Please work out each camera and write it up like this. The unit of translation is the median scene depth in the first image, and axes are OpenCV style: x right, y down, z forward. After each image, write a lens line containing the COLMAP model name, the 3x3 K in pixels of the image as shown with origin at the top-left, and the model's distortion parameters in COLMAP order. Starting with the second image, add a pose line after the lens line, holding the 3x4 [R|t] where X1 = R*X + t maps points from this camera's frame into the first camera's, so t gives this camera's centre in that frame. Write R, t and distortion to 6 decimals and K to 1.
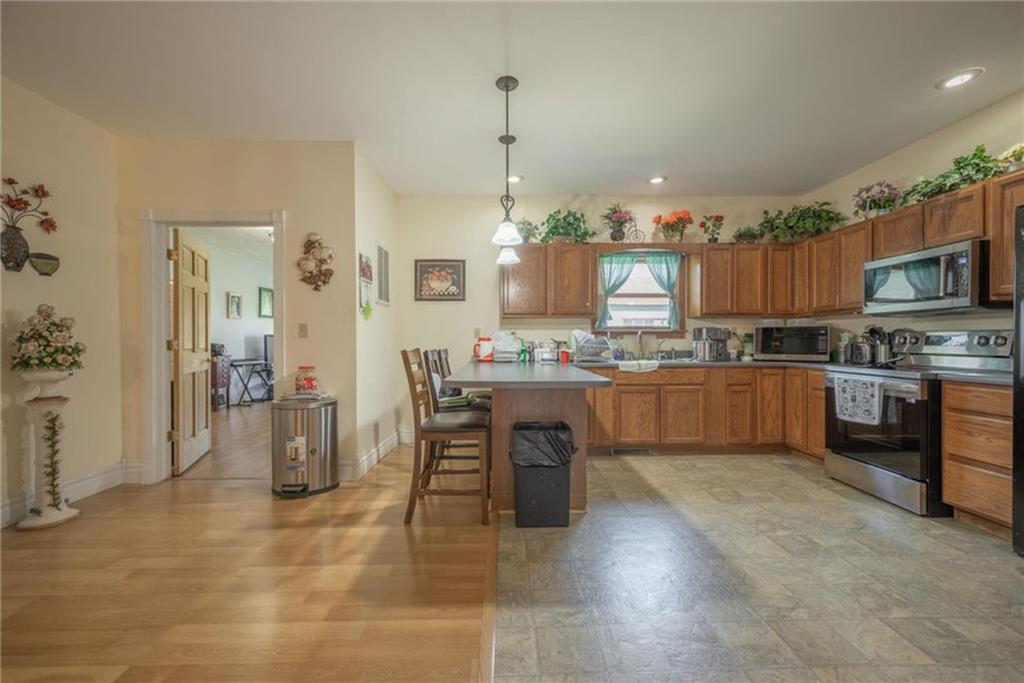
lens RADIAL K [[403.9, 0, 511.0], [0, 403.9, 342.5], [0, 0, 1]] dist [0.000280, 0.000046]
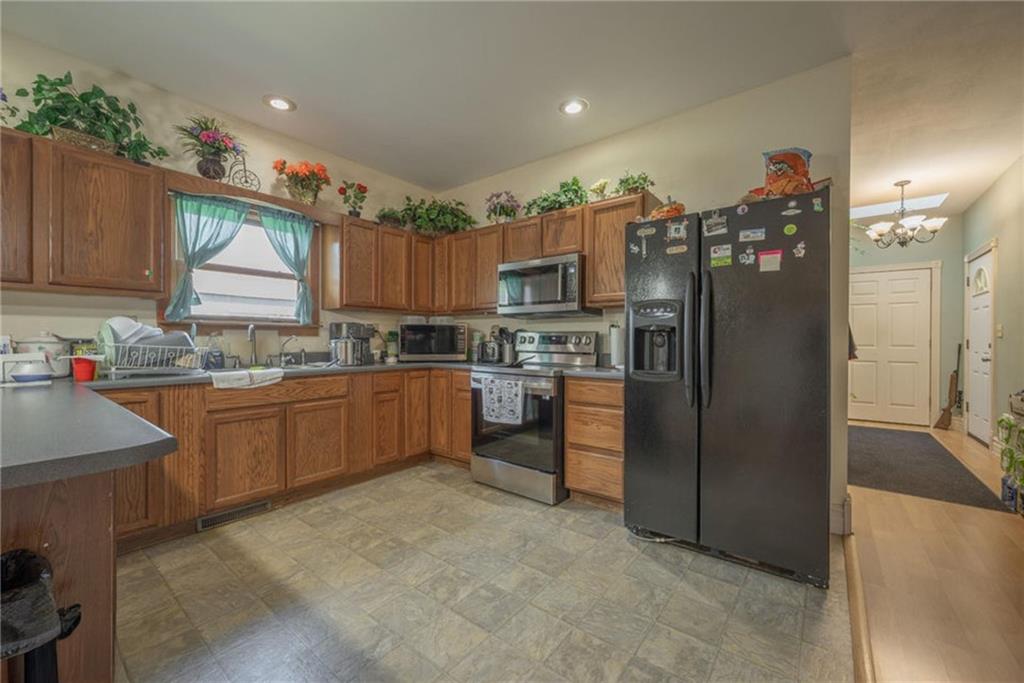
lens RADIAL K [[403.9, 0, 511.0], [0, 403.9, 342.5], [0, 0, 1]] dist [0.000280, 0.000046]
pose [[0.635822, -0.001087, 0.771835, 0.086030], [-0.001367, 0.999996, 0.002534, -0.000550], [-0.771835, -0.002667, 0.635818, 0.276285]]
